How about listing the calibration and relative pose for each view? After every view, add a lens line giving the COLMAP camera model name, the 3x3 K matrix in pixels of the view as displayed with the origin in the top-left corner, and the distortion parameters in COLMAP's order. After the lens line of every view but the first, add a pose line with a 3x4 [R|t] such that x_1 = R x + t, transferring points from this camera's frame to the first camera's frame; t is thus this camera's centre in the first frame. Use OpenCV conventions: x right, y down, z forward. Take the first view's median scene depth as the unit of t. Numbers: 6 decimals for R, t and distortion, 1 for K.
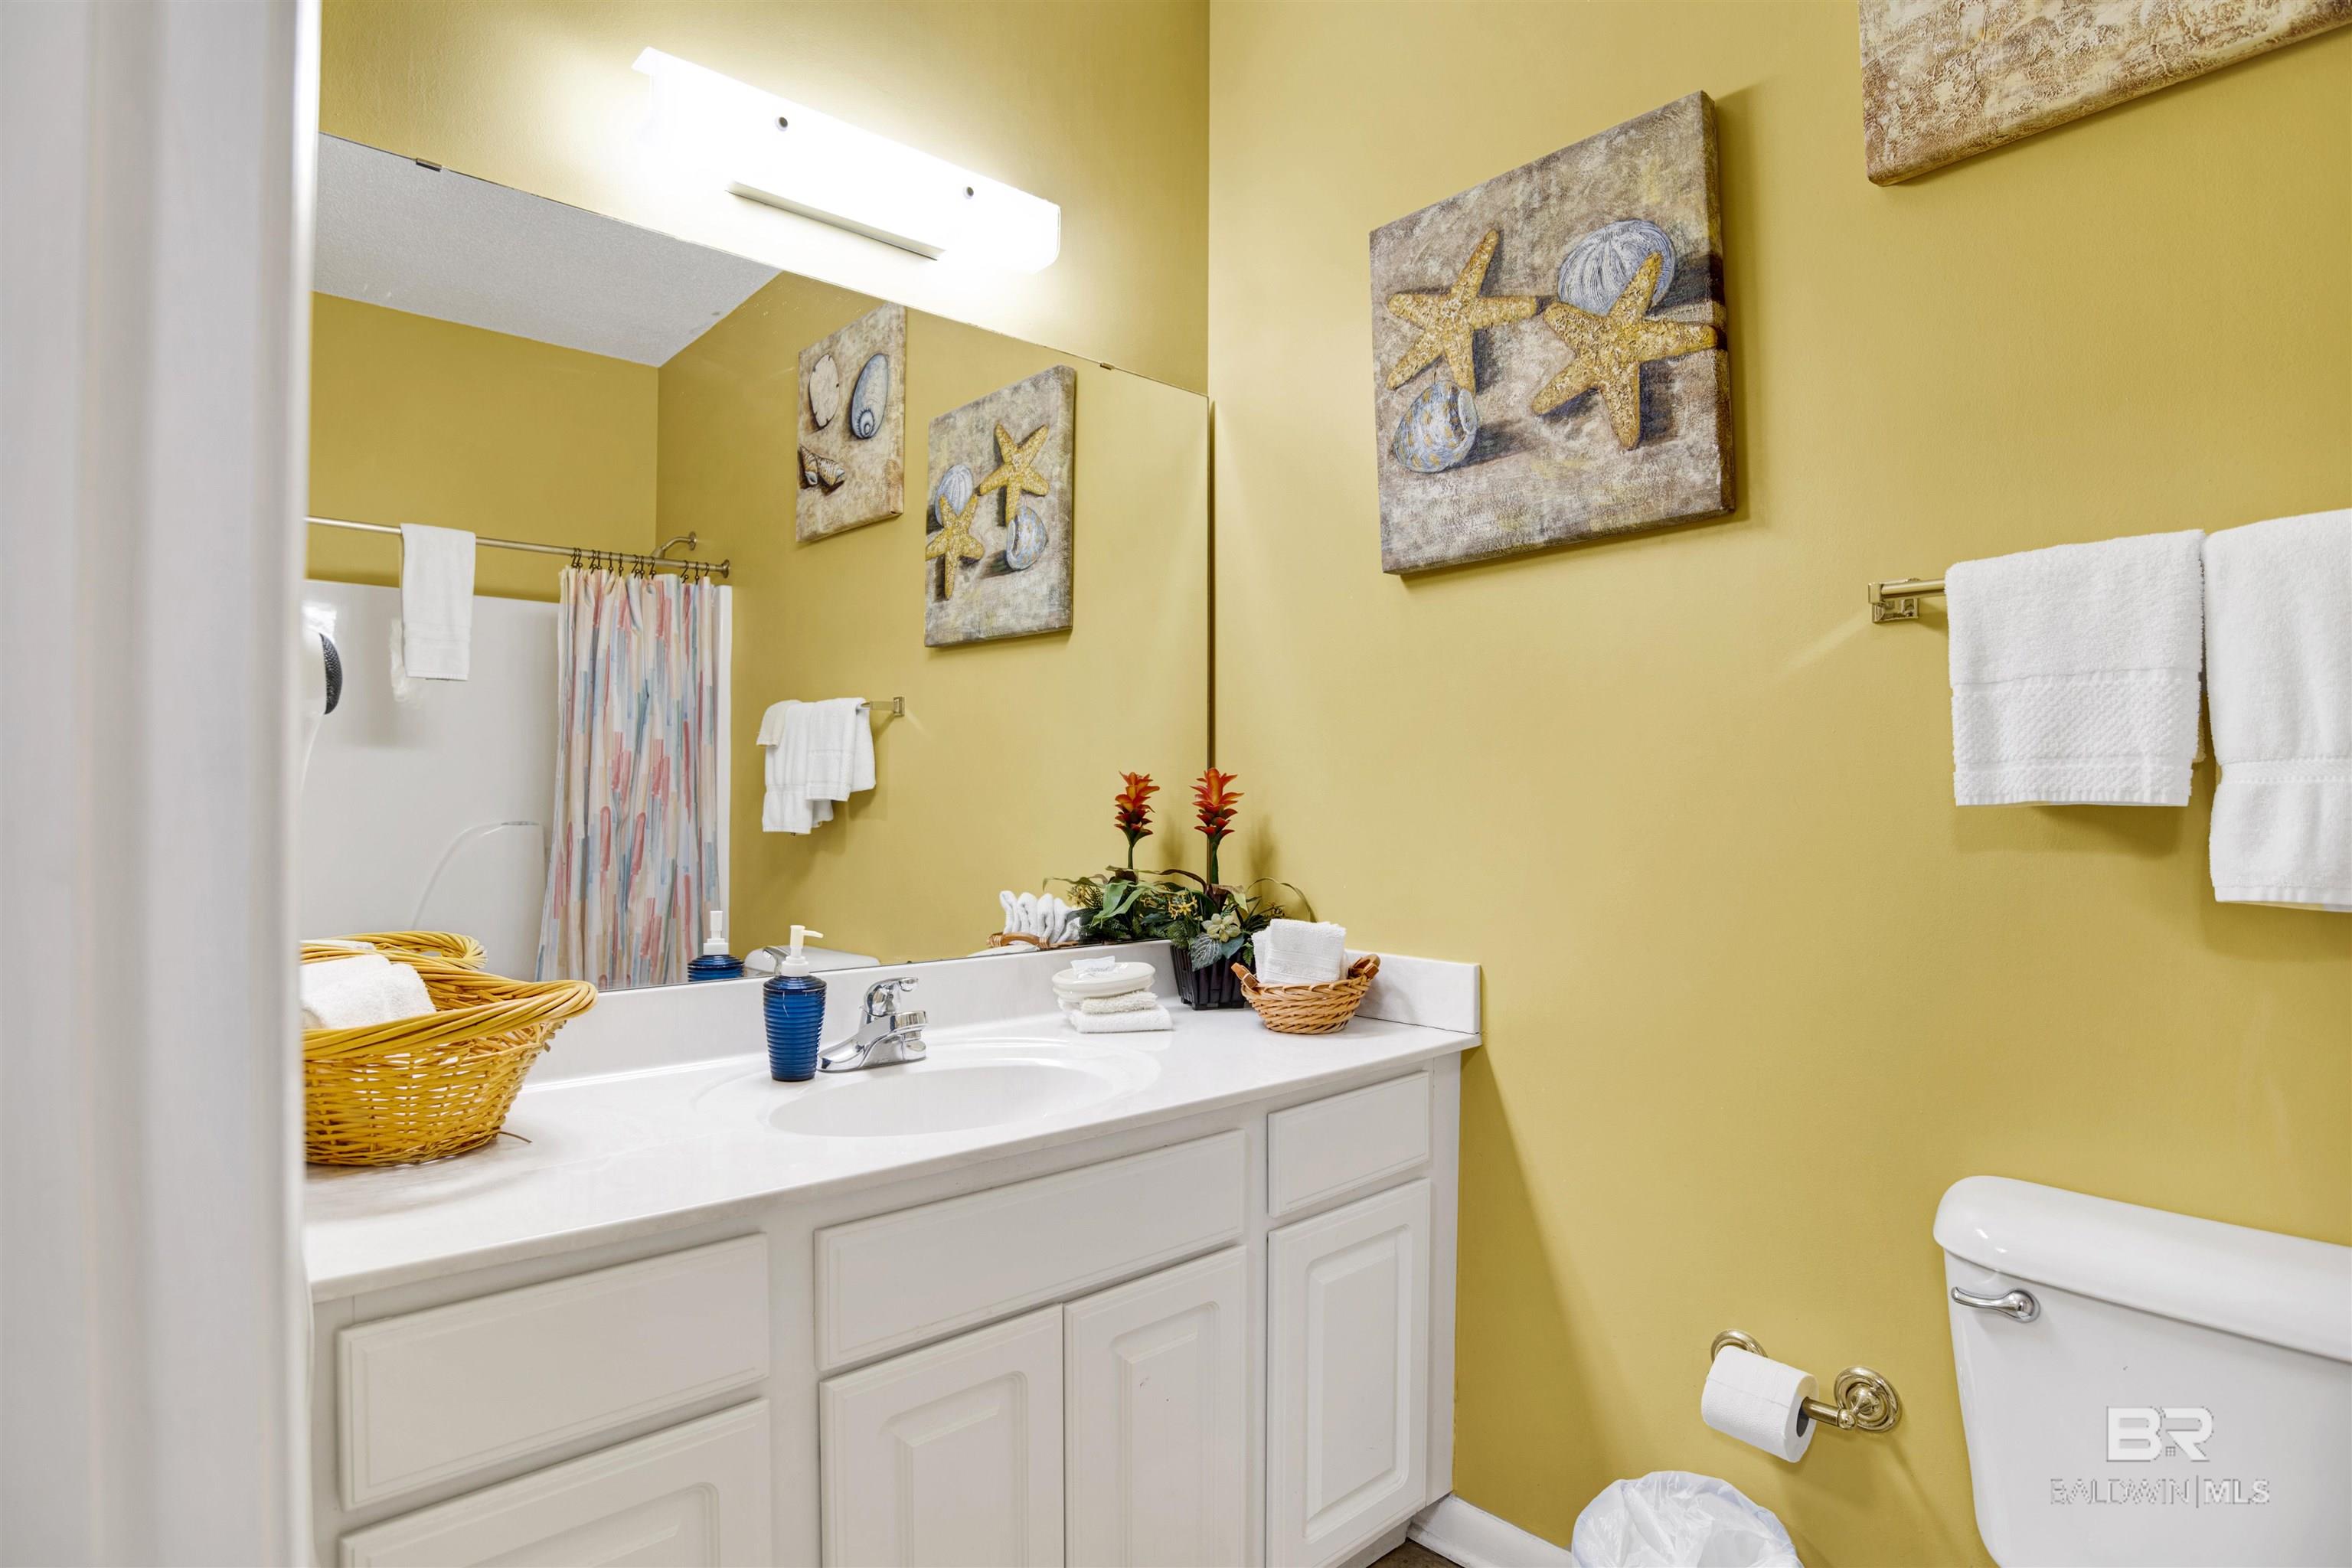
lens RADIAL K [[1238.6, 0, 1181.4], [0, 1238.6, 798.0], [0, 0, 1]] dist [-0.066276, 0.021757]
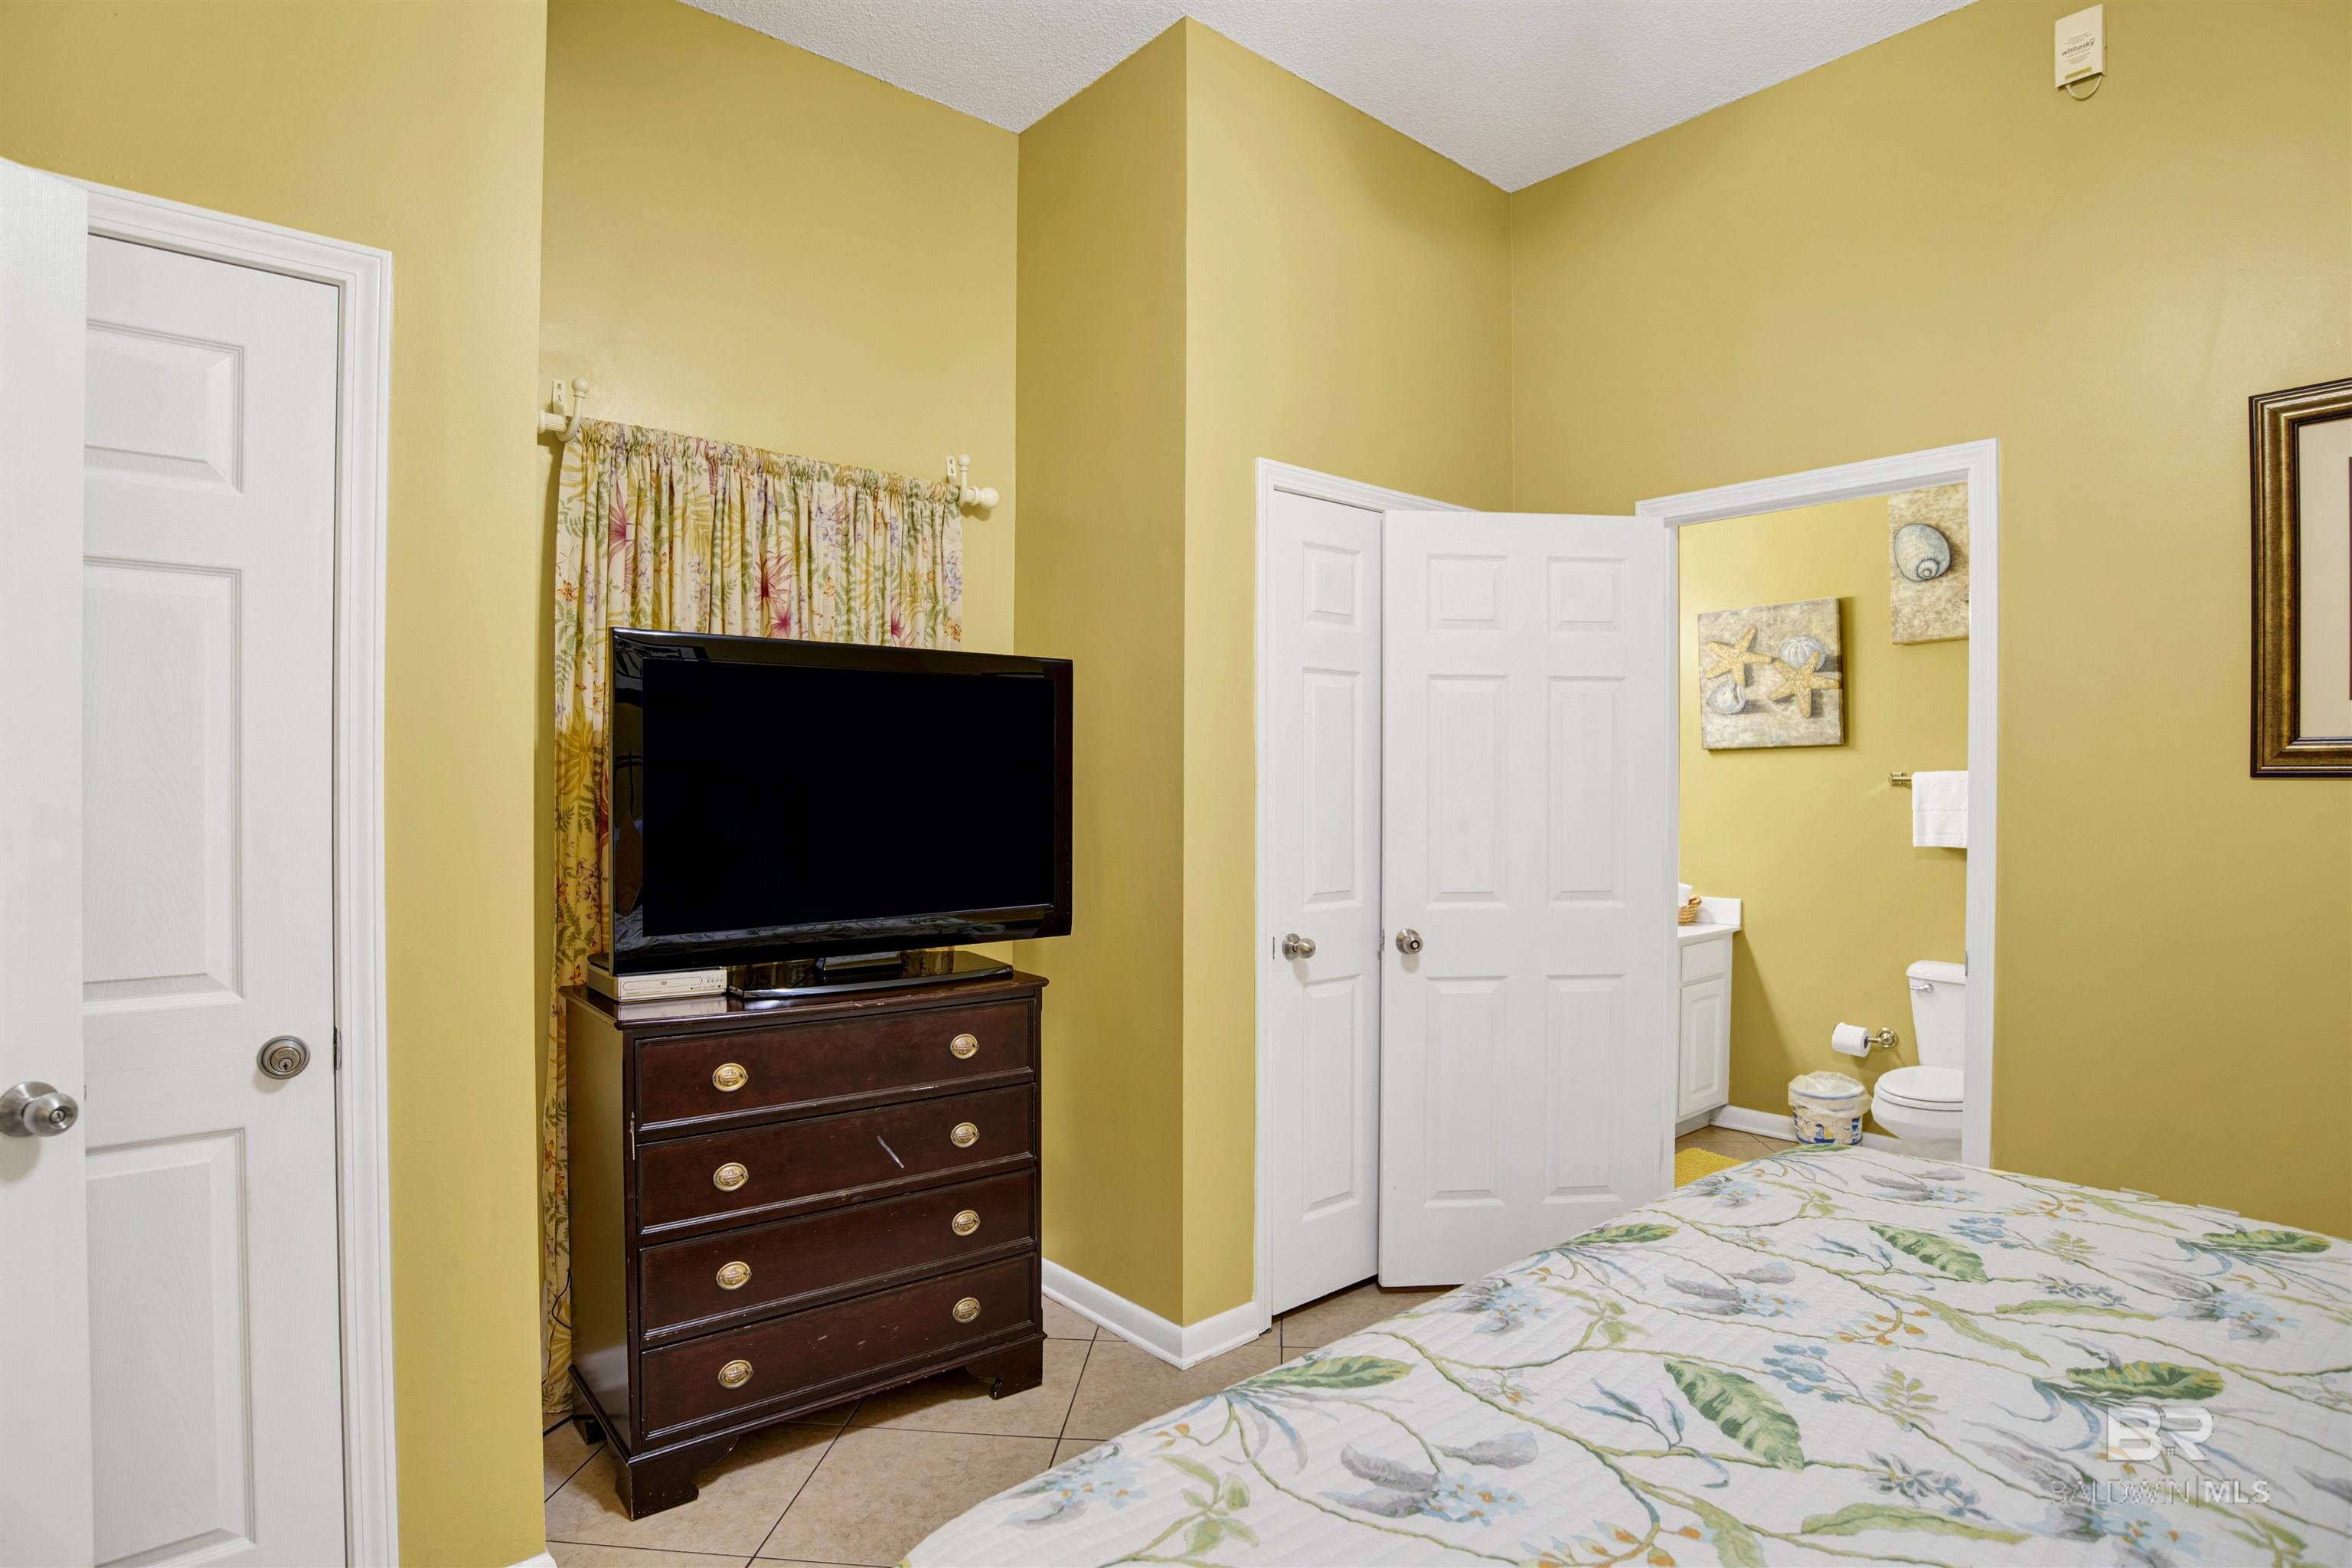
lens RADIAL K [[1238.6, 0, 1176.6], [0, 1238.6, 799.6], [0, 0, 1]] dist [-0.066276, 0.021757]
pose [[0.999611, 0.005912, -0.027265, -1.029705], [-0.005628, 0.999929, 0.010476, -0.116354], [0.027325, -0.010319, 0.999573, -1.895486]]
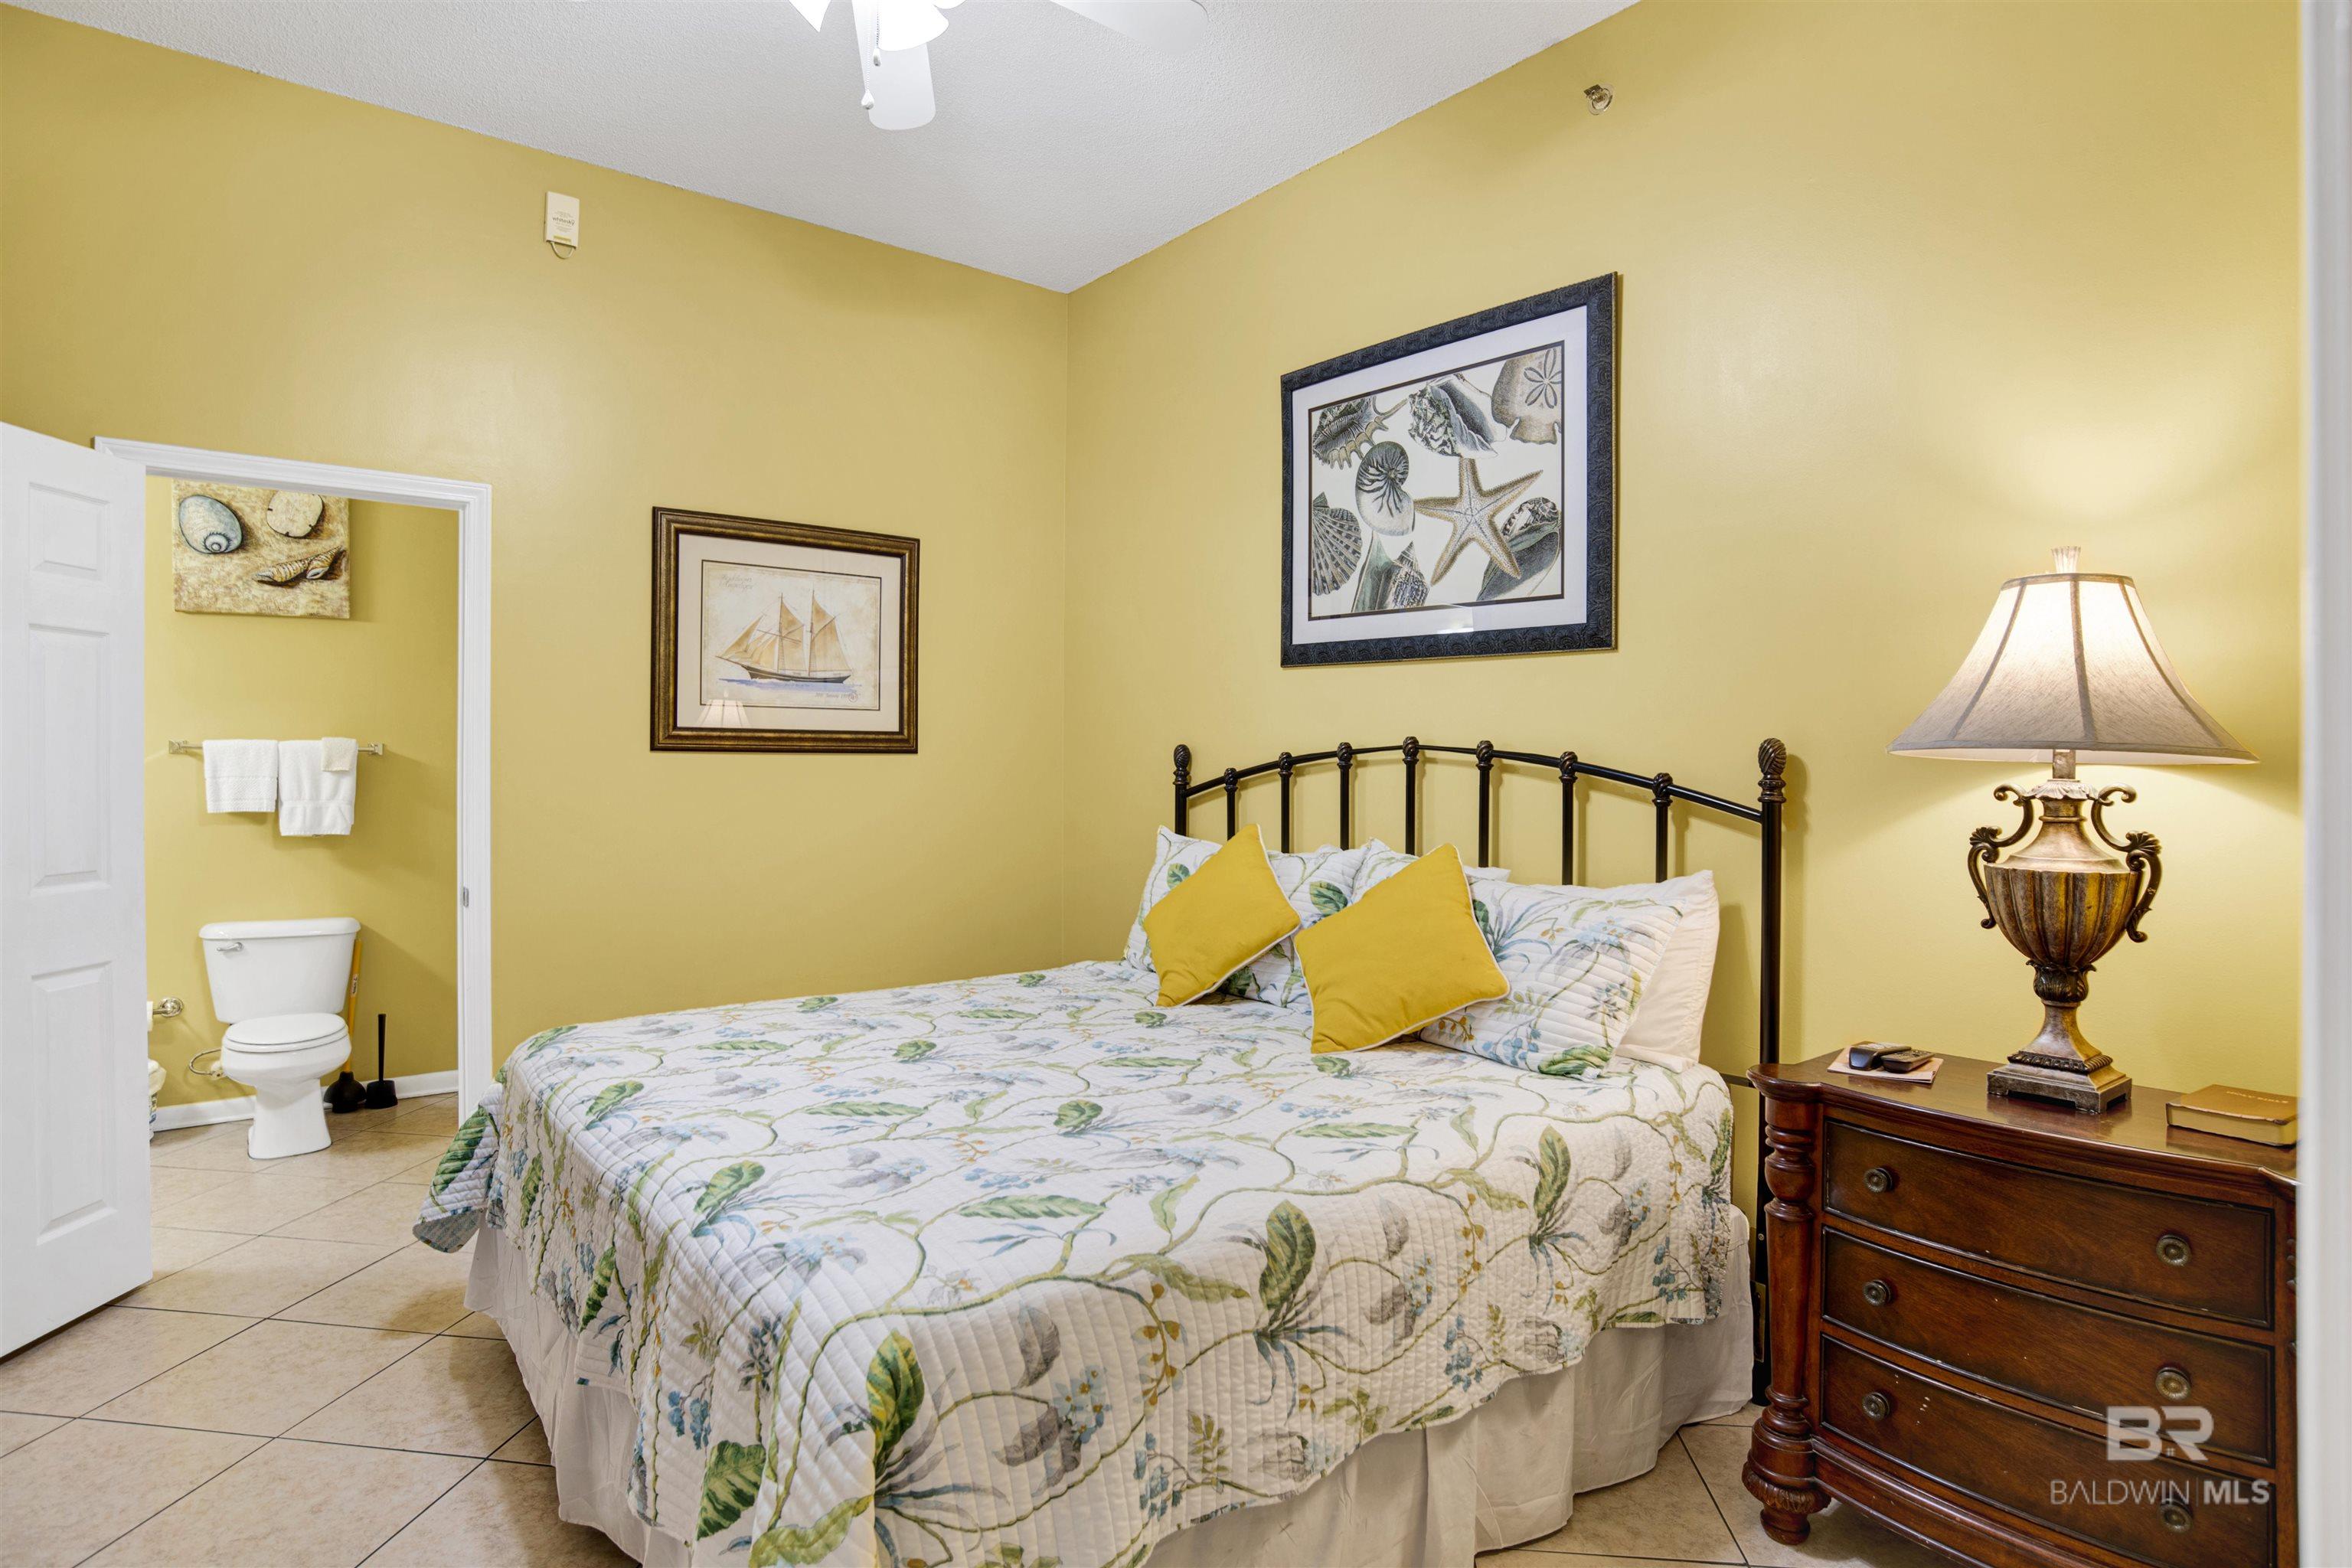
lens RADIAL K [[1238.6, 0, 1194.5], [0, 1238.6, 772.4], [0, 0, 1]] dist [-0.066276, 0.021757]
pose [[0.073064, -0.004249, 0.997318, -1.996387], [-0.007038, 0.999964, 0.004776, -0.113331], [-0.997302, -0.007368, 0.073032, -1.604042]]
